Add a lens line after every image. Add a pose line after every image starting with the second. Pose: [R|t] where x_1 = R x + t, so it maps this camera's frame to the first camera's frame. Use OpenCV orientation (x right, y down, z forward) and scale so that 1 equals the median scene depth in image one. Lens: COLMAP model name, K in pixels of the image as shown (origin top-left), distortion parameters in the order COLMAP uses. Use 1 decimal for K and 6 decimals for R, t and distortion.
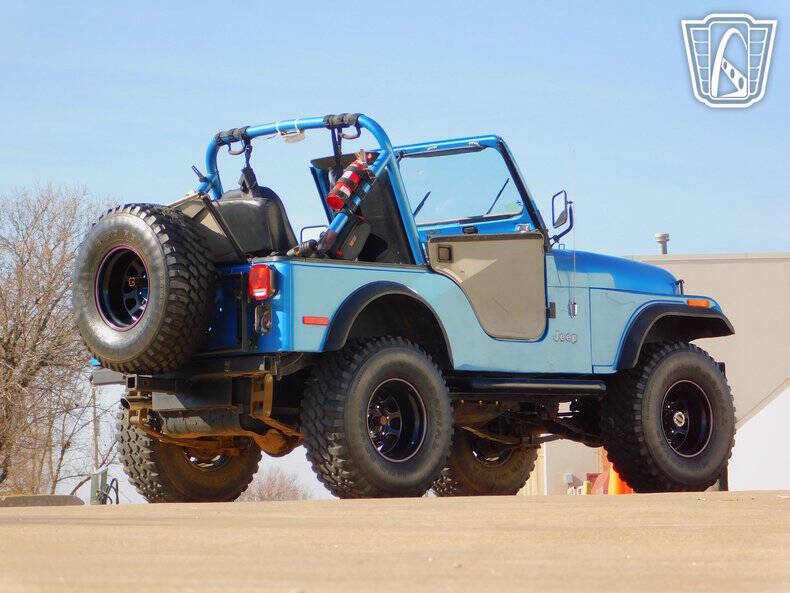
lens RADIAL K [[2568.4, 0, 395.0], [0, 2568.4, 296.5], [0, 0, 1]] dist [0.553702, -0.110310]
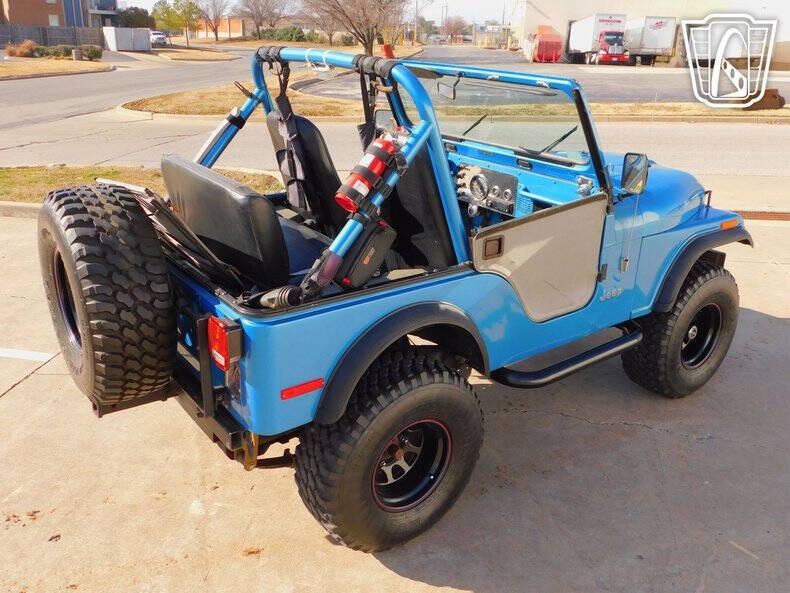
lens RADIAL K [[679.5, 0, 395.0], [0, 679.5, 296.5], [0, 0, 1]] dist [0.011175, -0.003317]
pose [[0.991783, 0.088137, -0.092733, 0.009982], [-0.042388, 0.910280, 0.411817, -0.089427], [0.120709, -0.404503, 0.906536, 0.797167]]
